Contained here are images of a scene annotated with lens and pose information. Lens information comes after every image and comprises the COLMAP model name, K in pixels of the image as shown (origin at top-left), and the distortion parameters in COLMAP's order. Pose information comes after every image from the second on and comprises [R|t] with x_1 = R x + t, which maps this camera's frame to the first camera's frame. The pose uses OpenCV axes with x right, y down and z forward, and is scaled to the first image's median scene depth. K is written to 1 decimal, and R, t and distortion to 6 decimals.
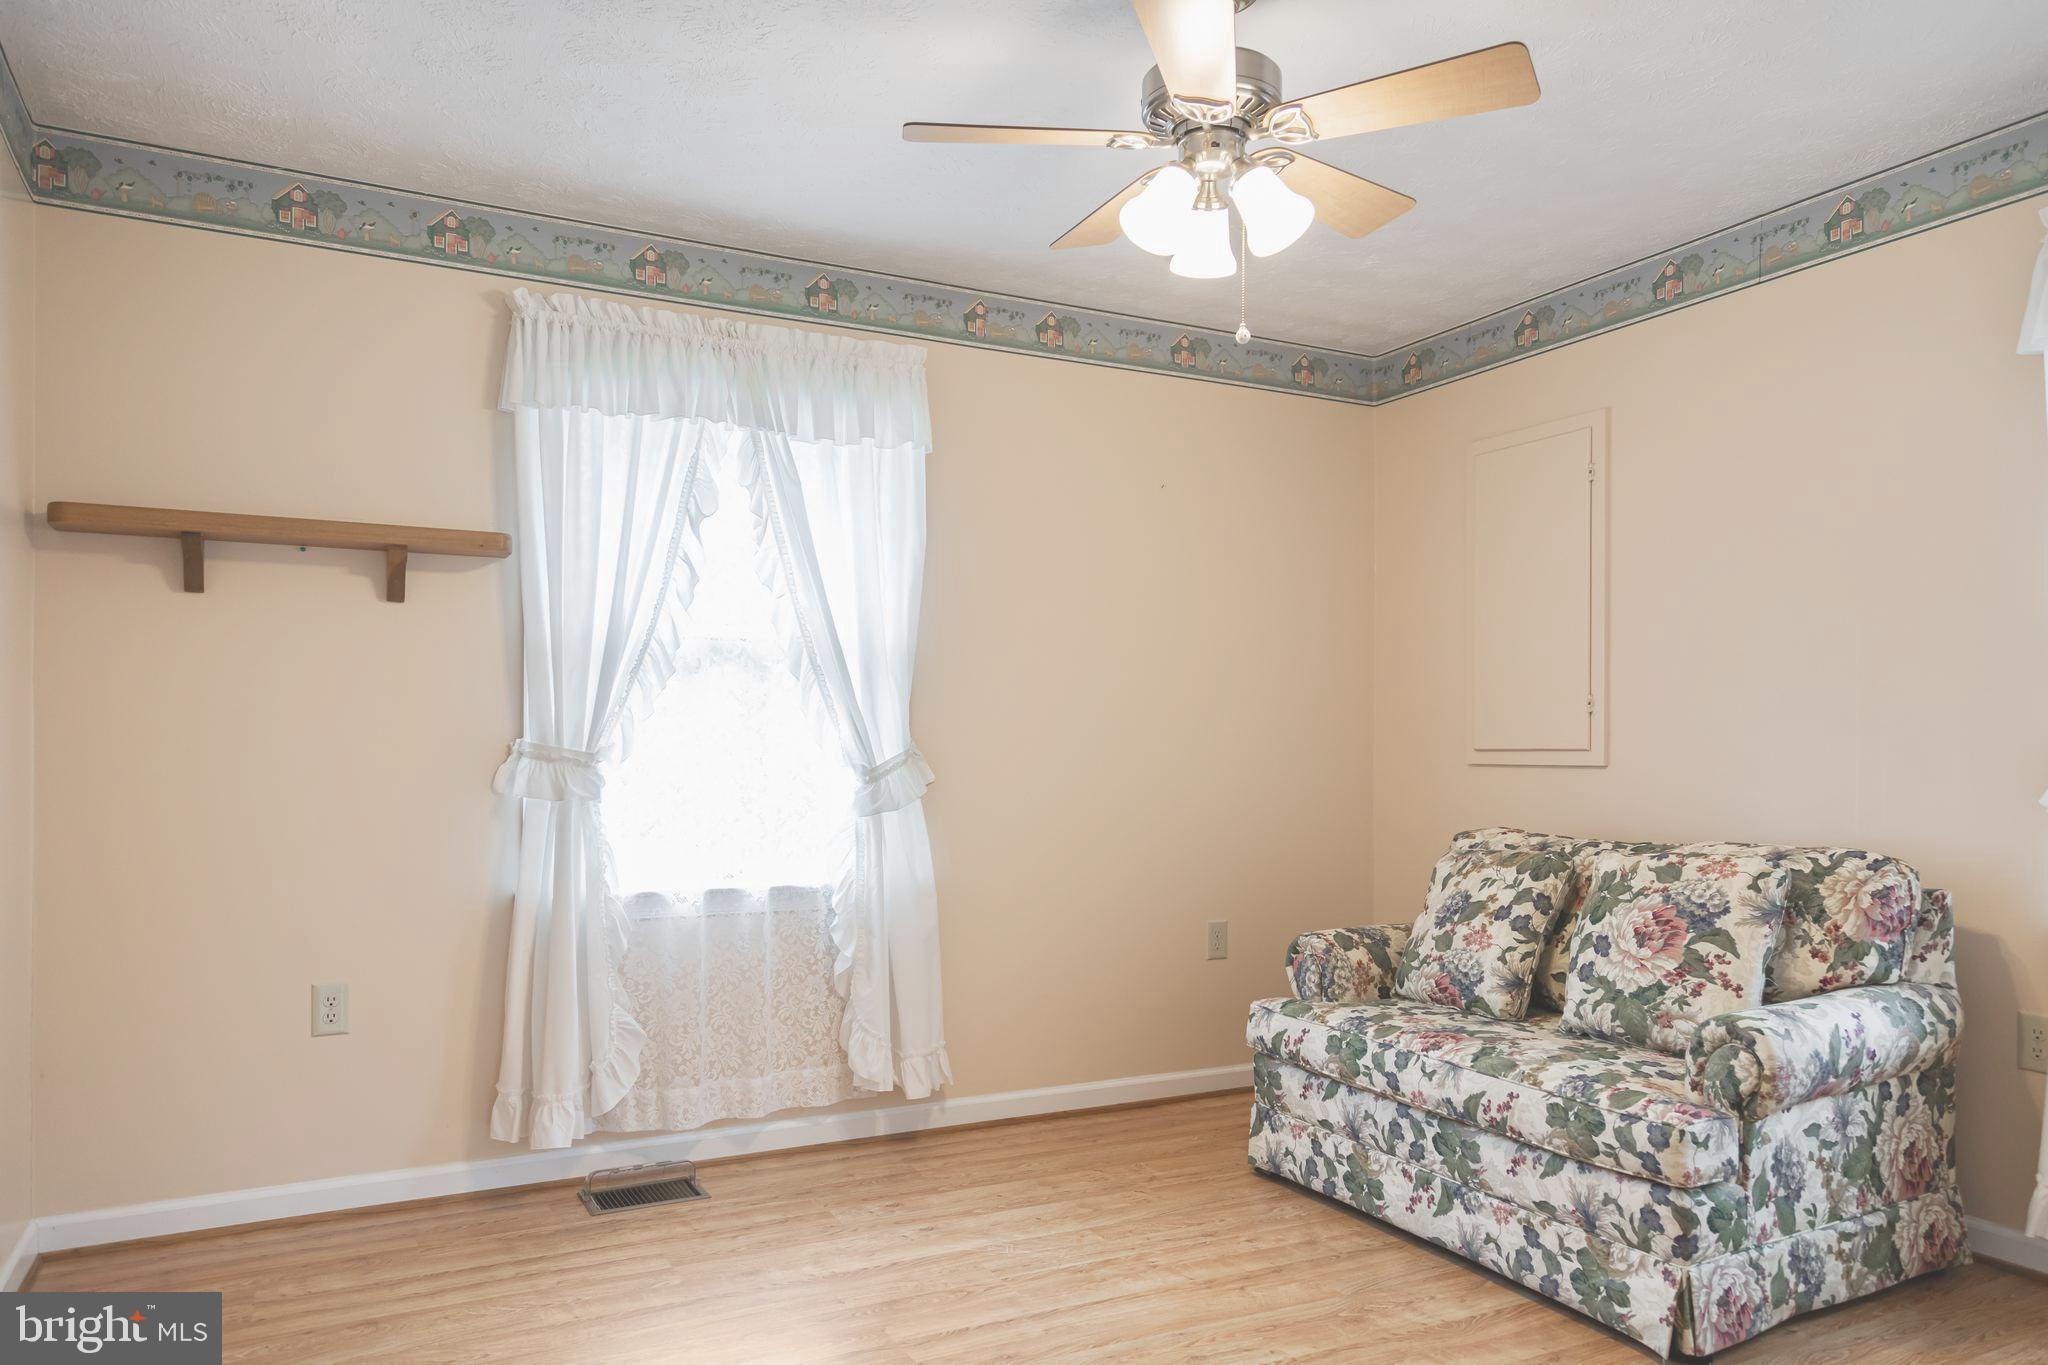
lens RADIAL K [[1374.9, 0, 1028.2], [0, 1374.9, 703.1], [0, 0, 1]] dist [-0.008985, 0.003350]
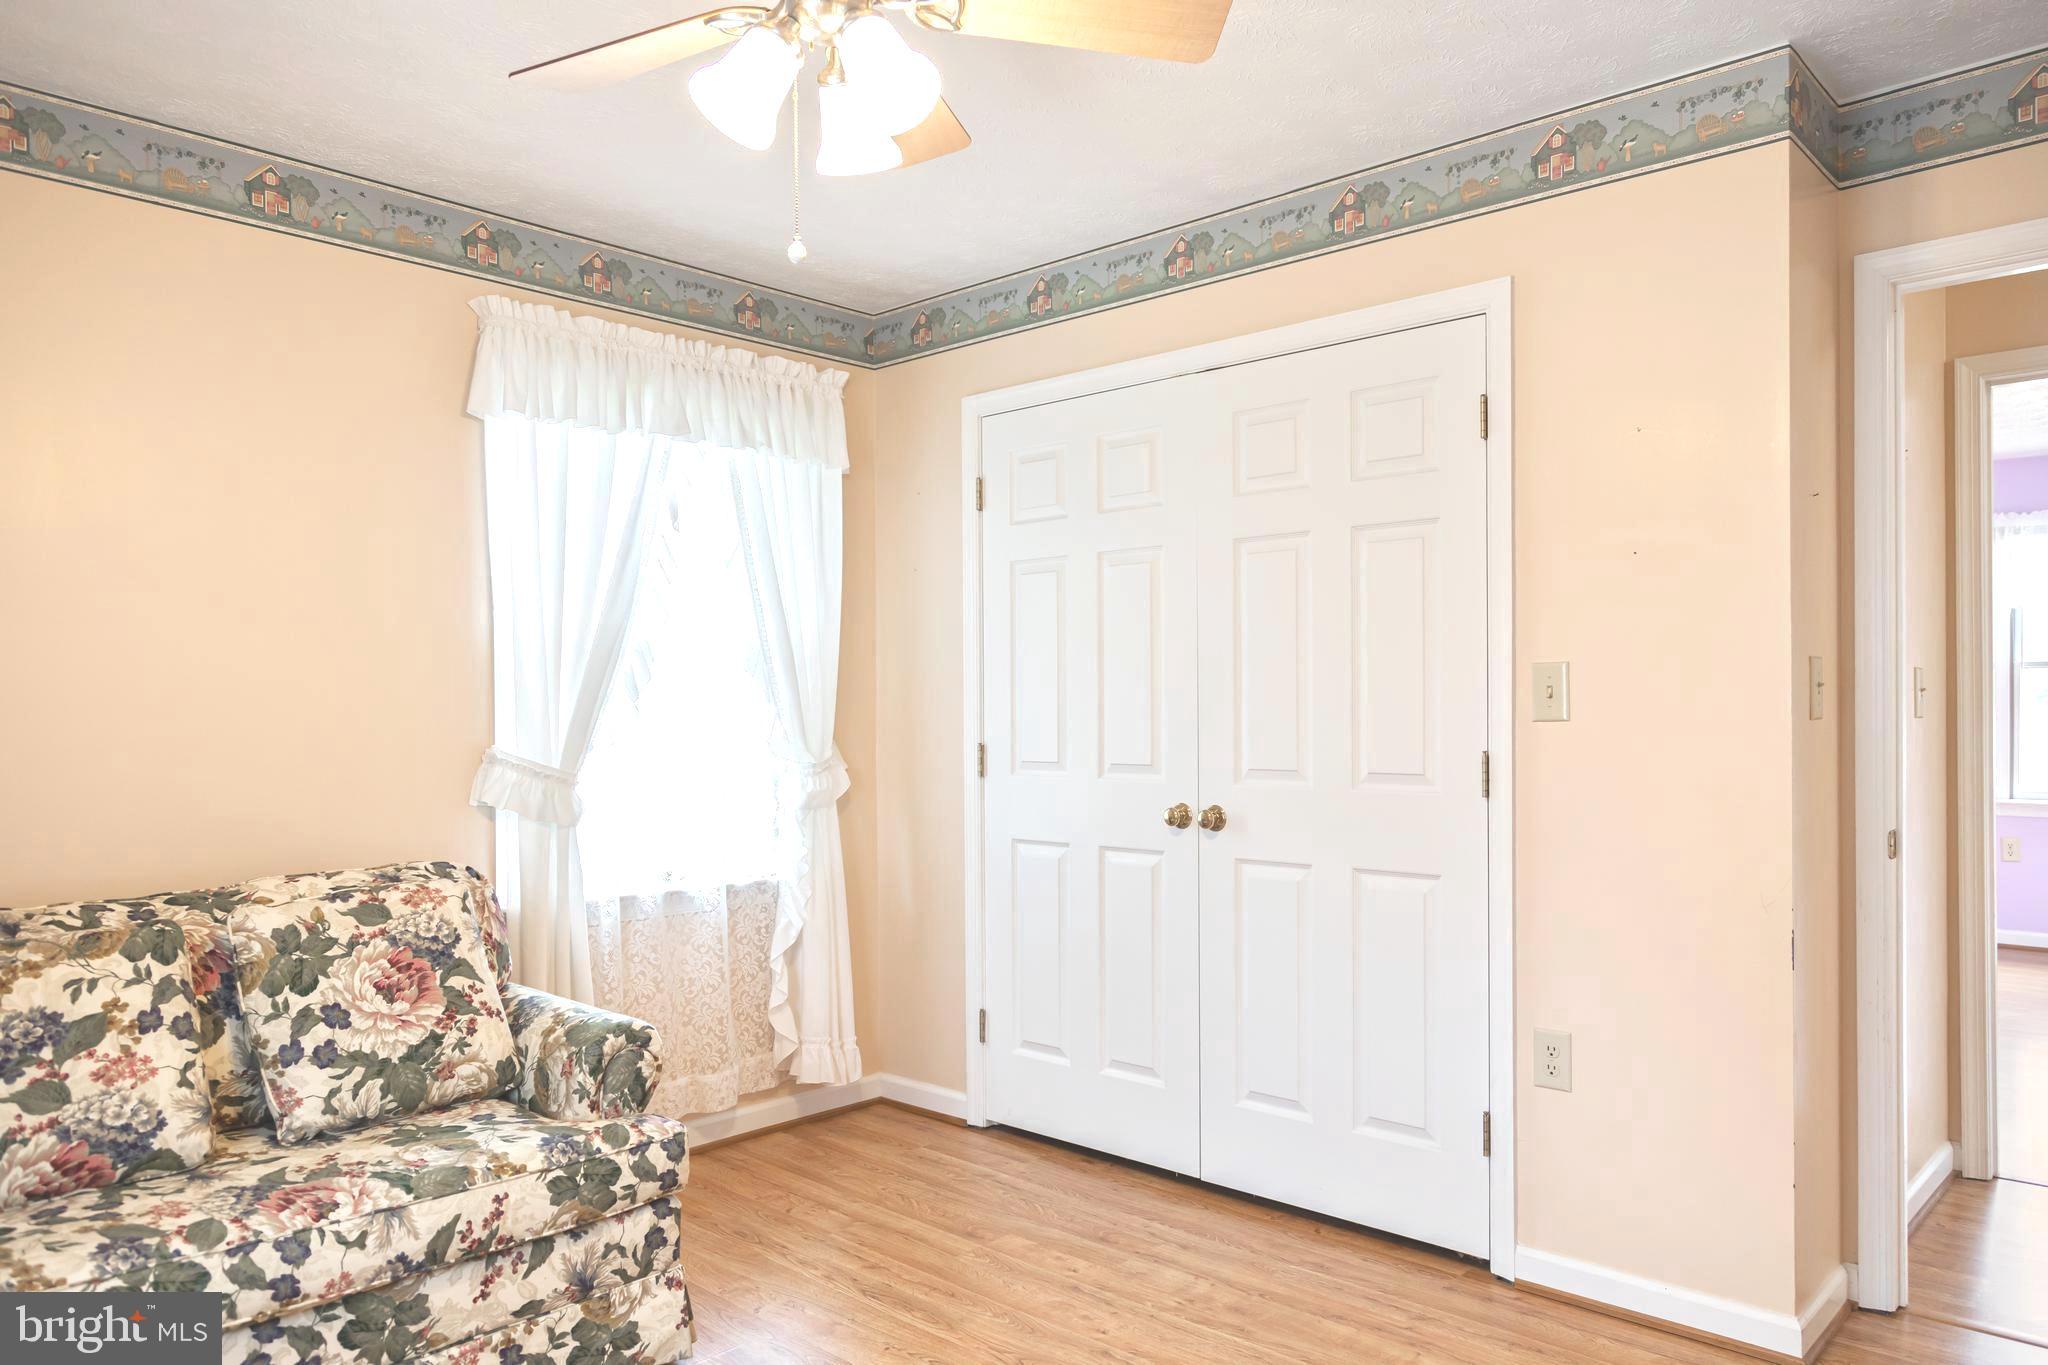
lens RADIAL K [[1374.9, 0, 1028.2], [0, 1374.9, 703.1], [0, 0, 1]] dist [-0.008985, 0.003350]
pose [[-0.324591, 0.004062, 0.945846, -0.503756], [-0.022720, 0.999669, -0.012090, -0.007213], [-0.945582, -0.025414, -0.324391, 0.931713]]
